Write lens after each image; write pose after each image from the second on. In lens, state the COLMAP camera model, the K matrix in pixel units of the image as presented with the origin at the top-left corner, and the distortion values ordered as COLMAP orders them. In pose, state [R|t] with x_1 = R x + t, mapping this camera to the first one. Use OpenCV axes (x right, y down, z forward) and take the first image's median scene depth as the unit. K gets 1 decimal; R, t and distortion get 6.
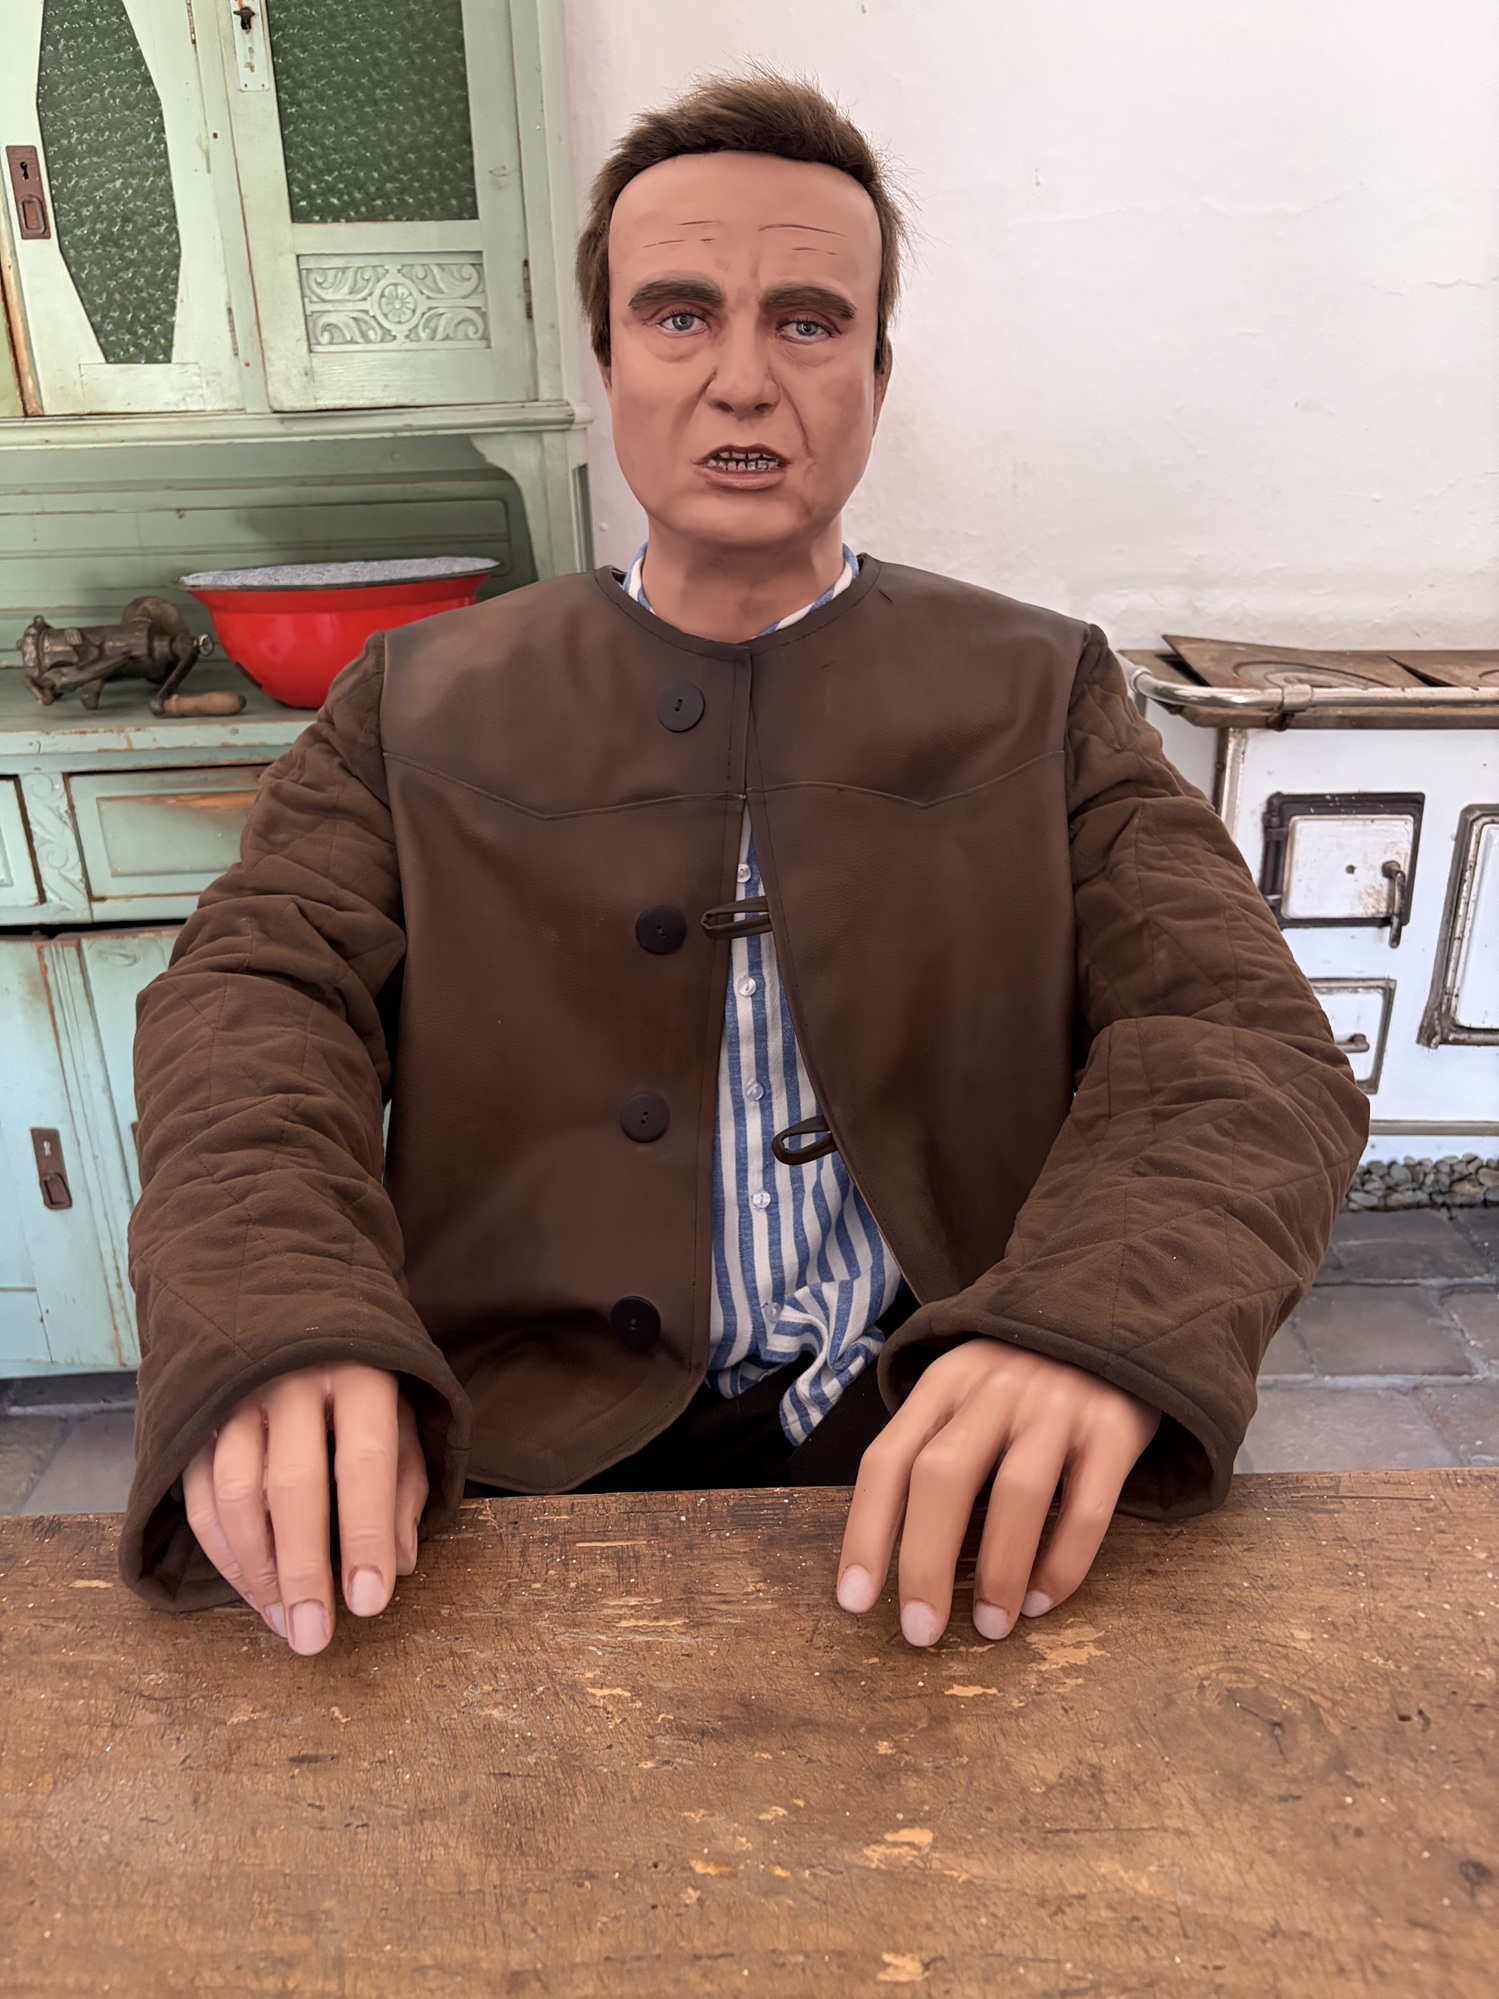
lens RADIAL K [[1528.1, 0, 762.9], [0, 1528.1, 995.9], [0, 0, 1]] dist [0.025331, -0.017531]
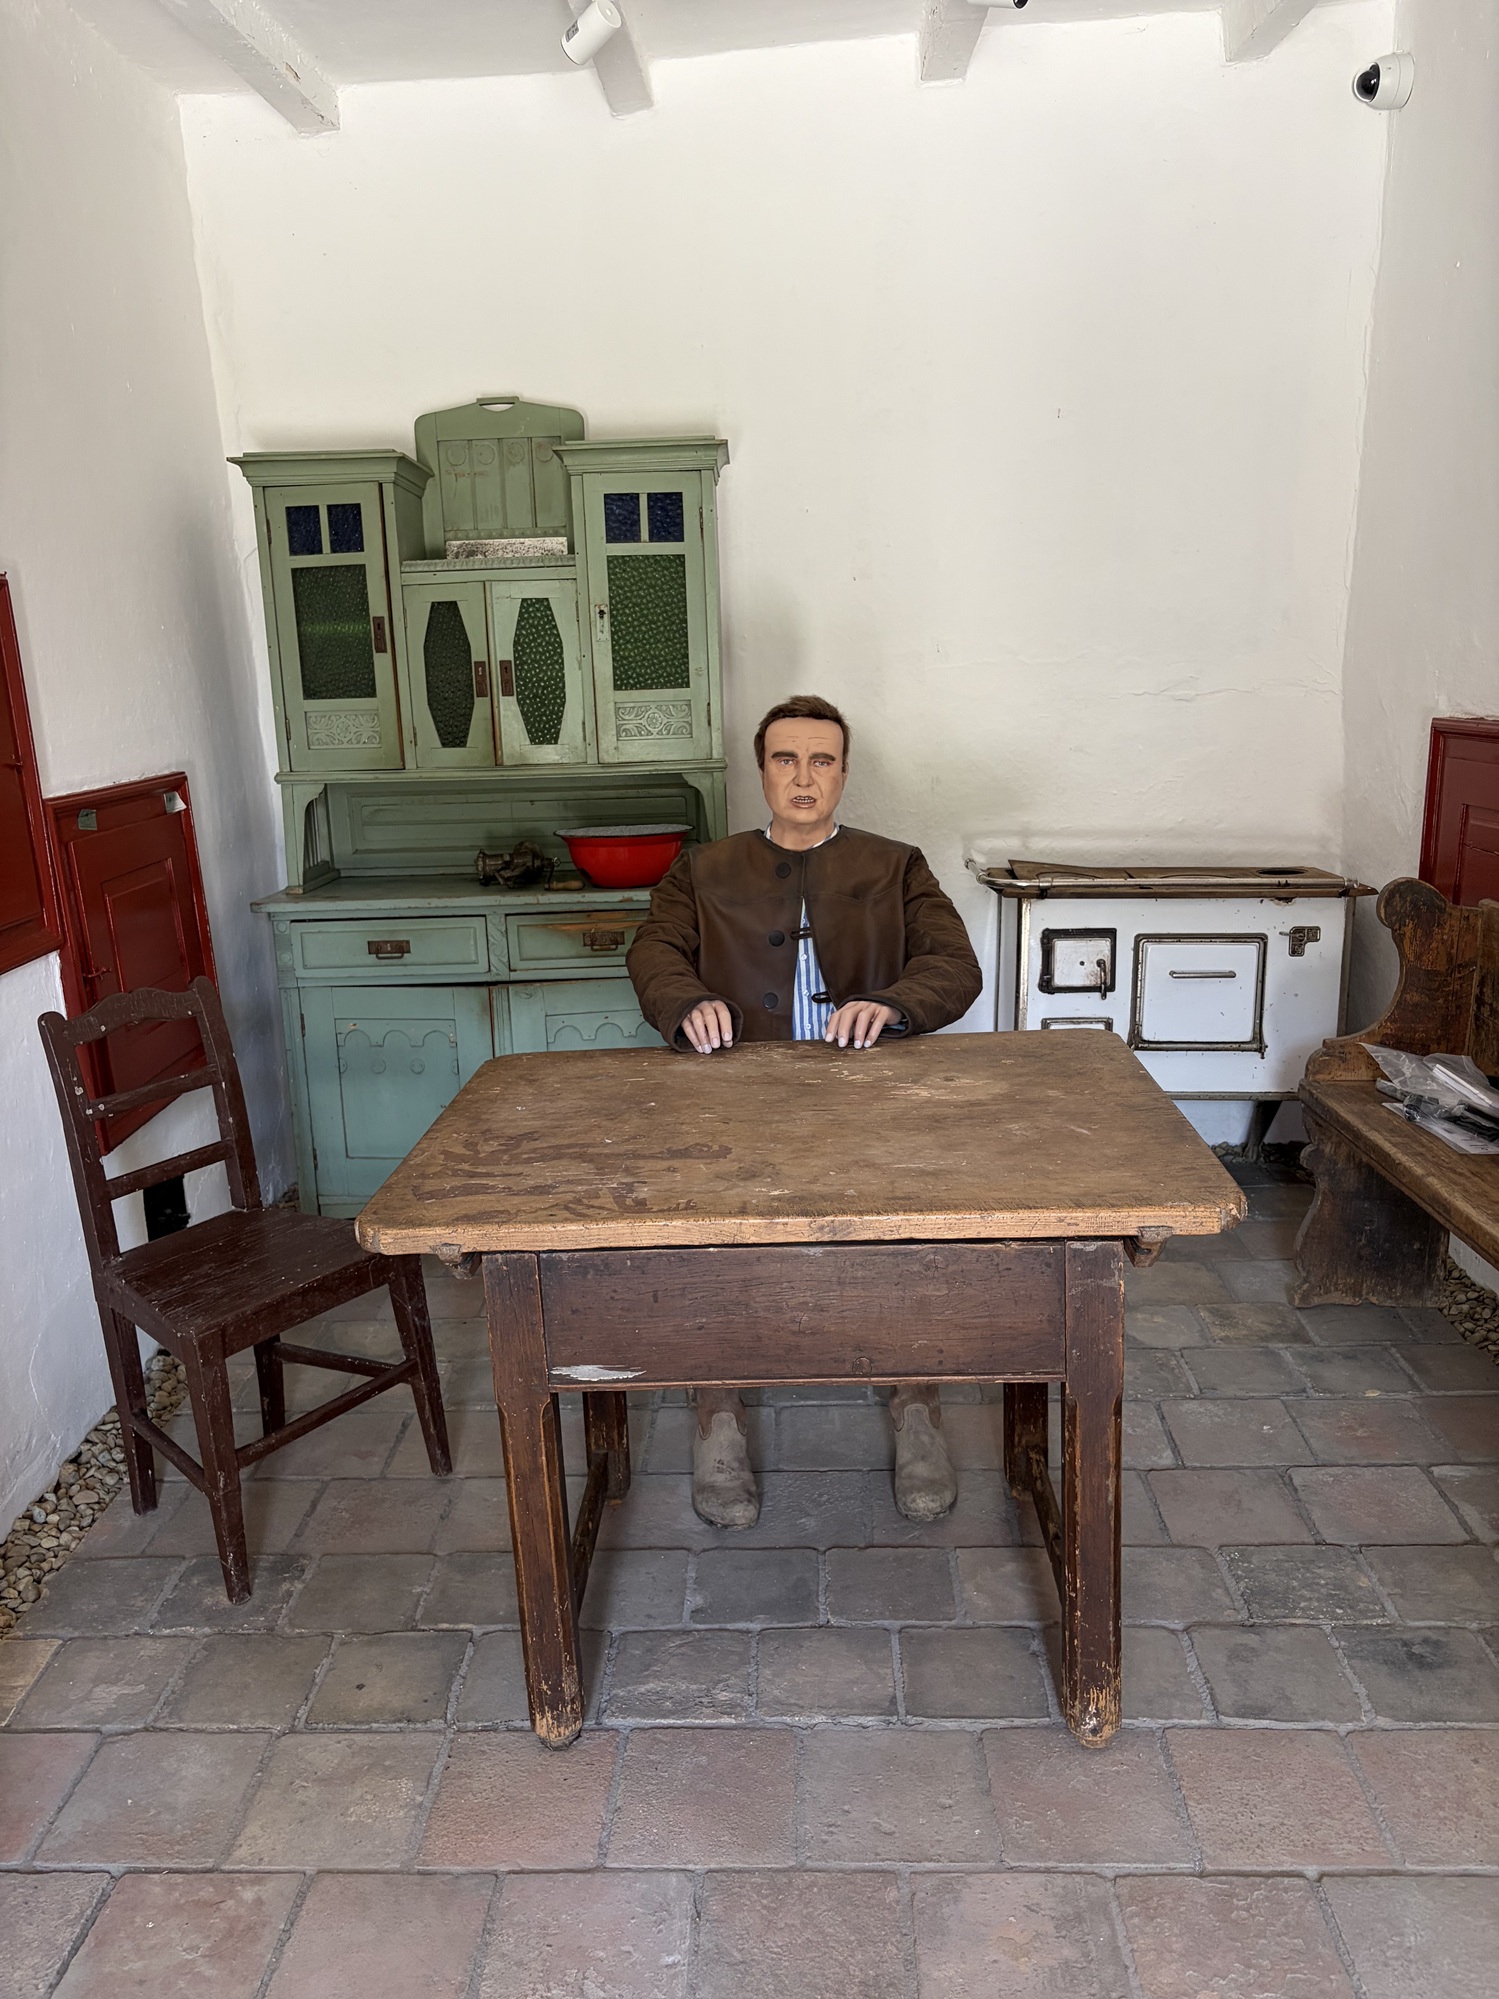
lens RADIAL K [[1528.1, 0, 743.1], [0, 1528.1, 1008.1], [0, 0, 1]] dist [0.025331, -0.017531]
pose [[0.999201, 0.003539, -0.039801, -0.005733], [-0.009460, 0.988702, -0.149599, 0.351310], [0.038821, 0.149856, 0.987945, -1.299601]]
